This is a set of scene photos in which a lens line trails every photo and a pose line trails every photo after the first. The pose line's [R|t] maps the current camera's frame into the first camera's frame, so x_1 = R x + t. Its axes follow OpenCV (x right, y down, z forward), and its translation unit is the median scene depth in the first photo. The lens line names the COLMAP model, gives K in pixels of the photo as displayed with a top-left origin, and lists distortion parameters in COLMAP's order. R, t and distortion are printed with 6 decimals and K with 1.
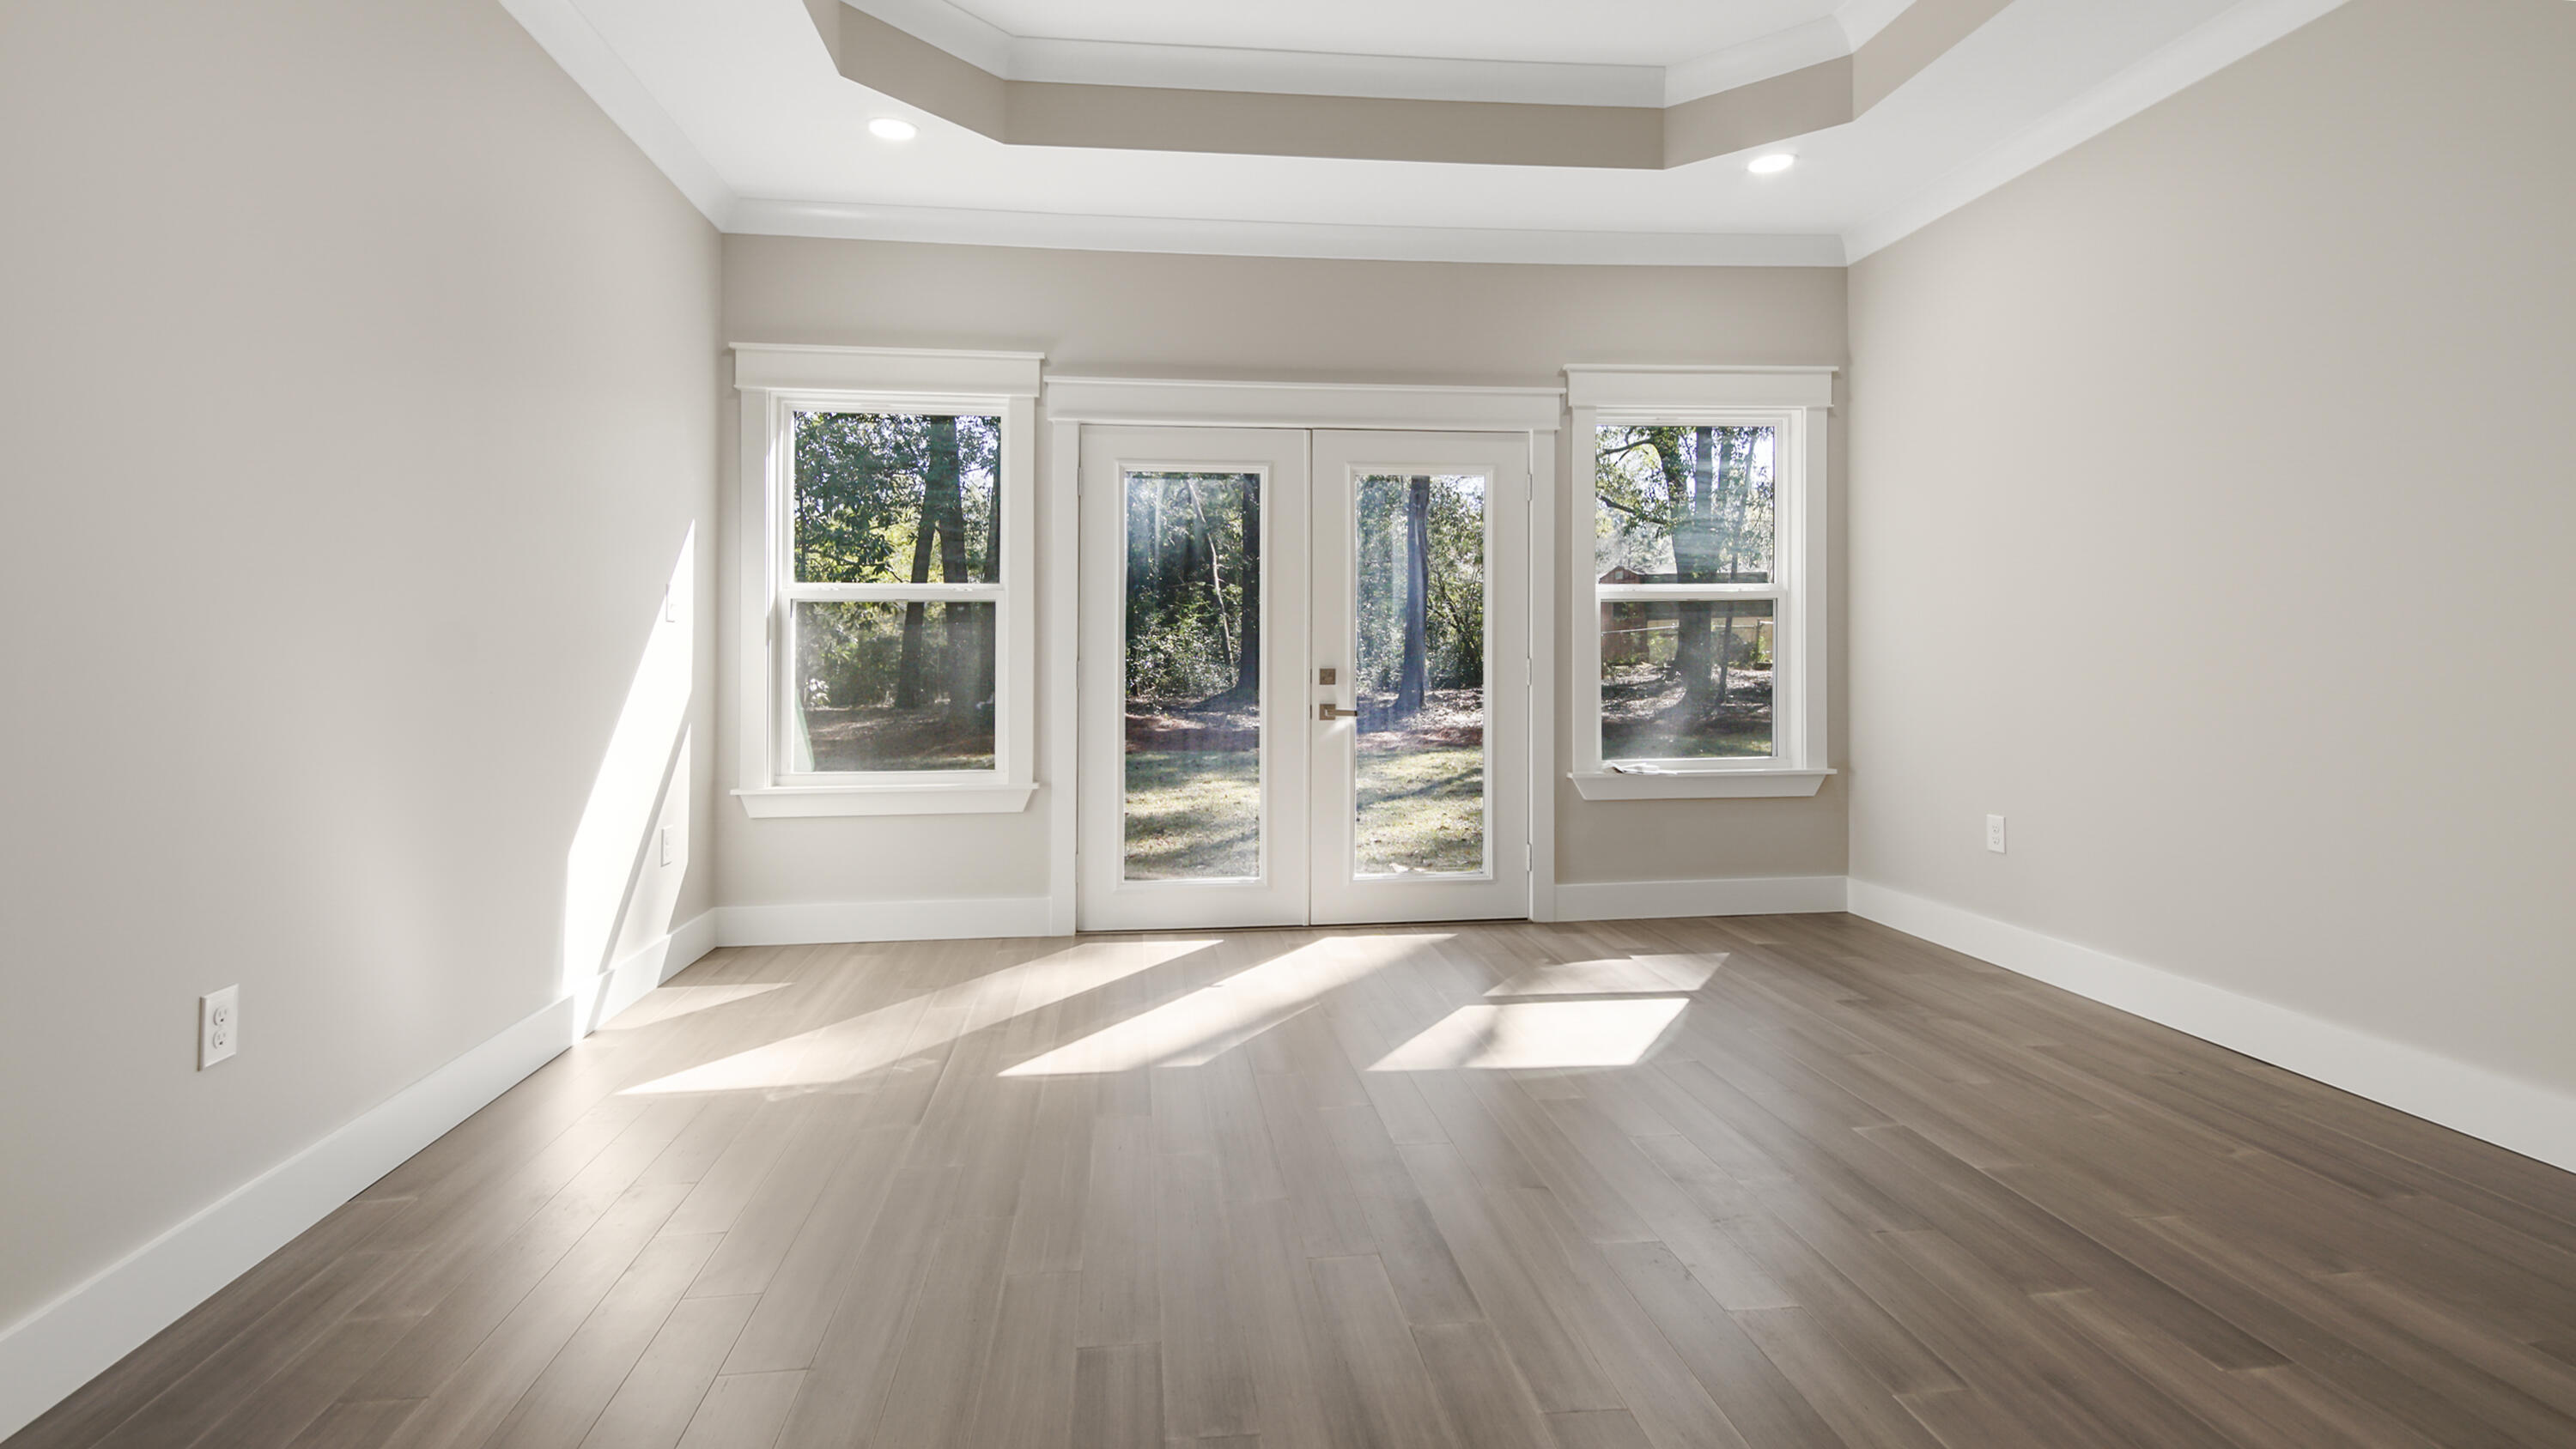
lens RADIAL K [[1200.9, 0, 1281.3], [0, 1200.9, 636.0], [0, 0, 1]] dist [0.024544, -0.000113]
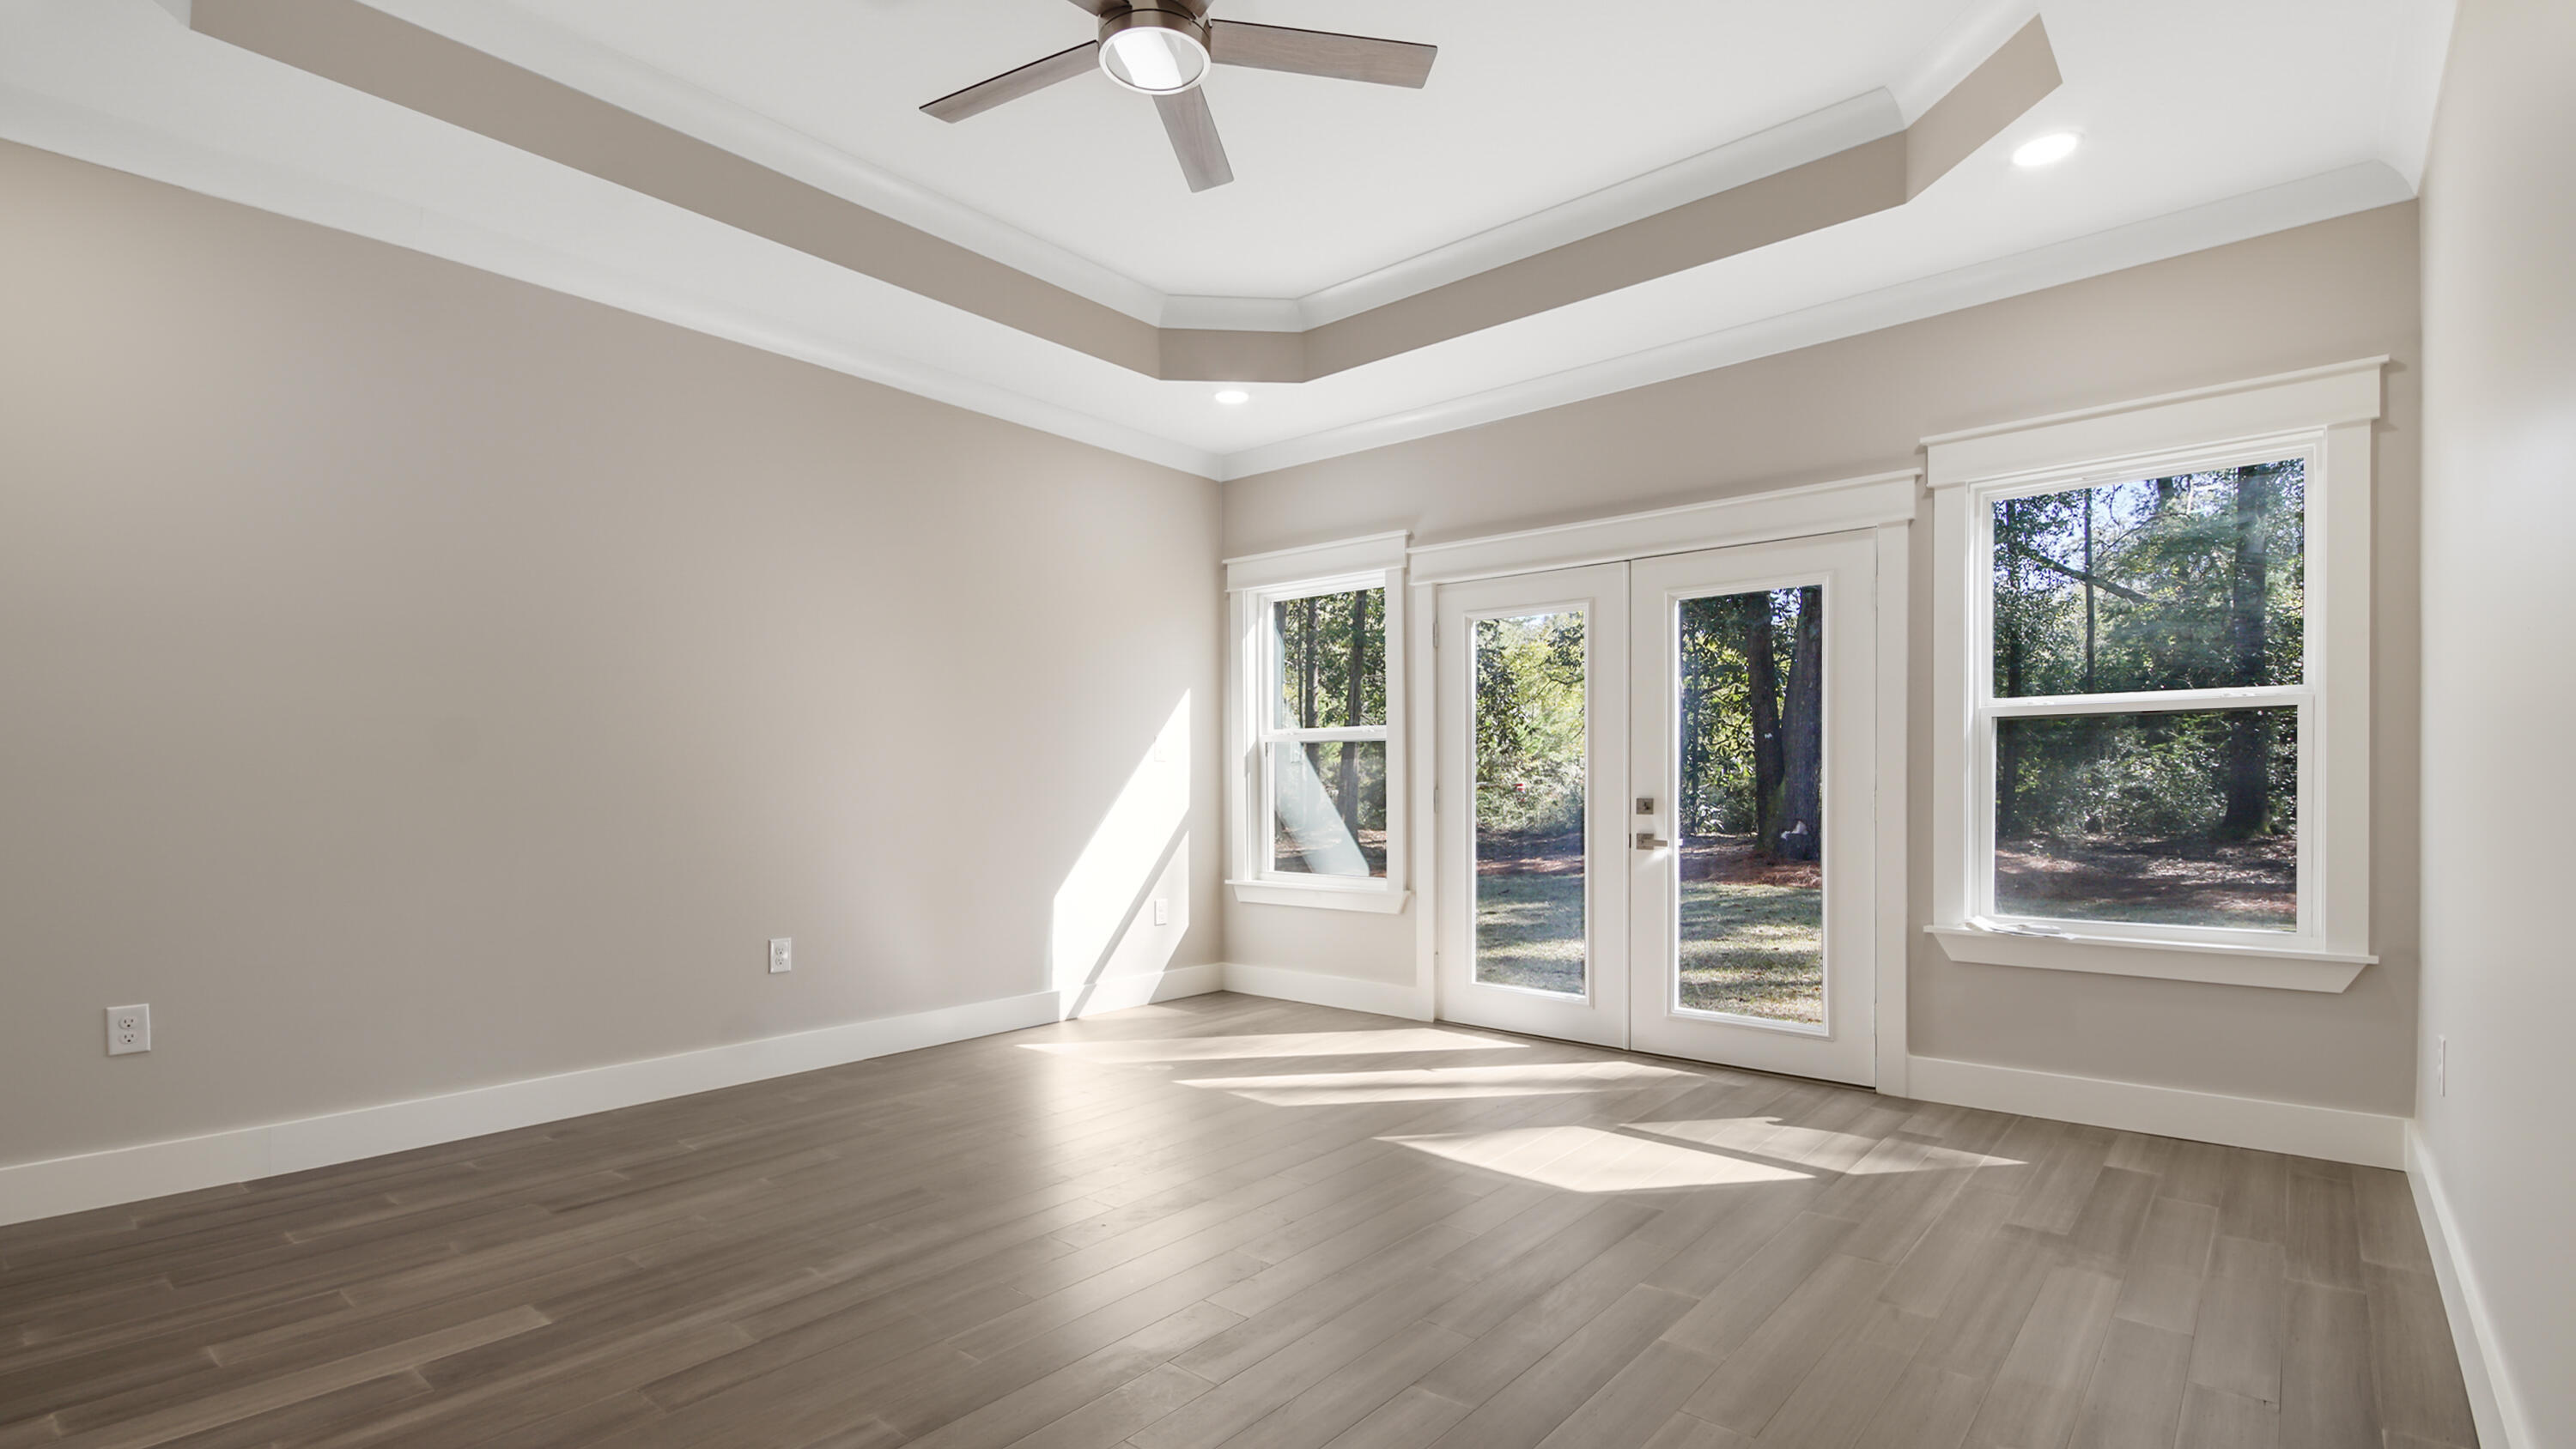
lens RADIAL K [[1245.1, 0, 1267.7], [0, 1245.1, 782.2], [0, 0, 1]] dist [-0.001205, -0.000834]
pose [[0.650528, 0.001691, -0.759481, 0.638153], [0.012019, 0.999849, 0.012521, -0.003063], [0.759388, -0.017274, 0.650409, 0.091772]]
